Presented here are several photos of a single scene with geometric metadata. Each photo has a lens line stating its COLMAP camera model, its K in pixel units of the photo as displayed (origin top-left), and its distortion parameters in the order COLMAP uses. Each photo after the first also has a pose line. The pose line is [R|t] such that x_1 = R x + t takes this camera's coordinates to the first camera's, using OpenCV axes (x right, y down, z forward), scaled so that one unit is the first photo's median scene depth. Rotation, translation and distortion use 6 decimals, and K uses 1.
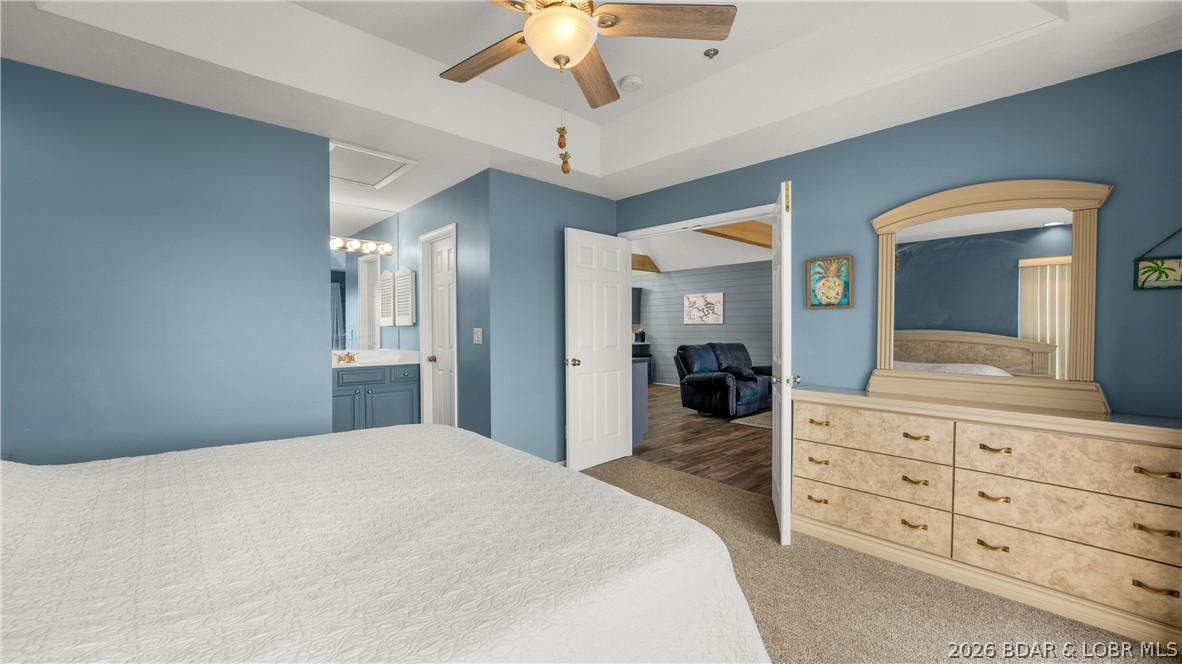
lens RADIAL K [[478.9, 0, 576.7], [0, 478.9, 331.4], [0, 0, 1]] dist [-0.003100, -0.000134]
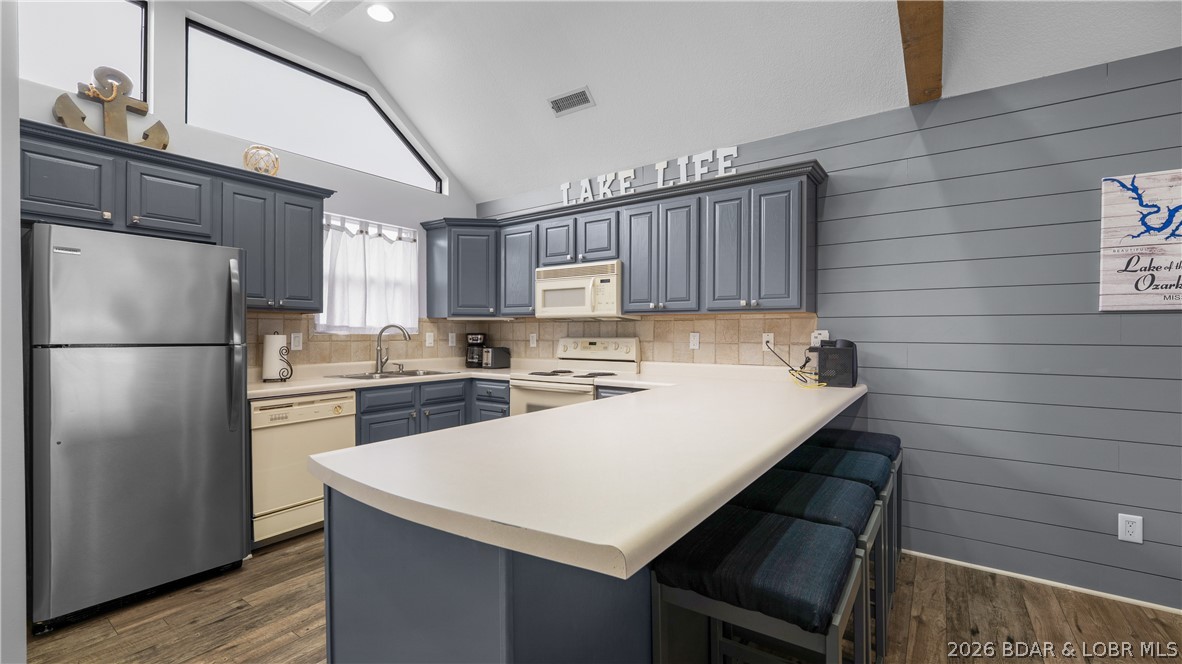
lens RADIAL K [[481.5, 0, 606.4], [0, 481.5, 337.8], [0, 0, 1]] dist [-0.000177, -0.000103]
pose [[0.967208, 0.004935, 0.253937, -0.055625], [-0.007206, 0.999942, 0.008012, -0.003056], [-0.253883, -0.009579, 0.967188, 0.899047]]
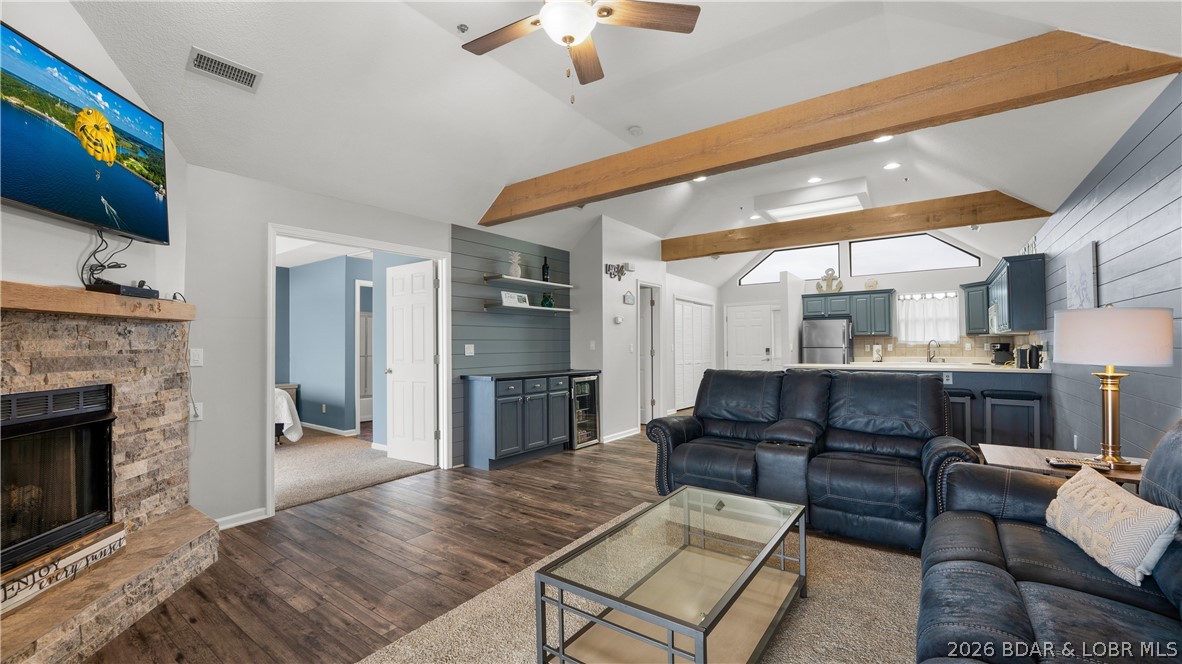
lens RADIAL K [[486.1, 0, 582.3], [0, 486.1, 340.4], [0, 0, 1]] dist [-0.001679, -0.000264]
pose [[0.211653, -0.011343, -0.977279, 0.591489], [0.003454, 0.999935, -0.010858, -0.000803], [0.977339, -0.001078, 0.211678, 0.535842]]
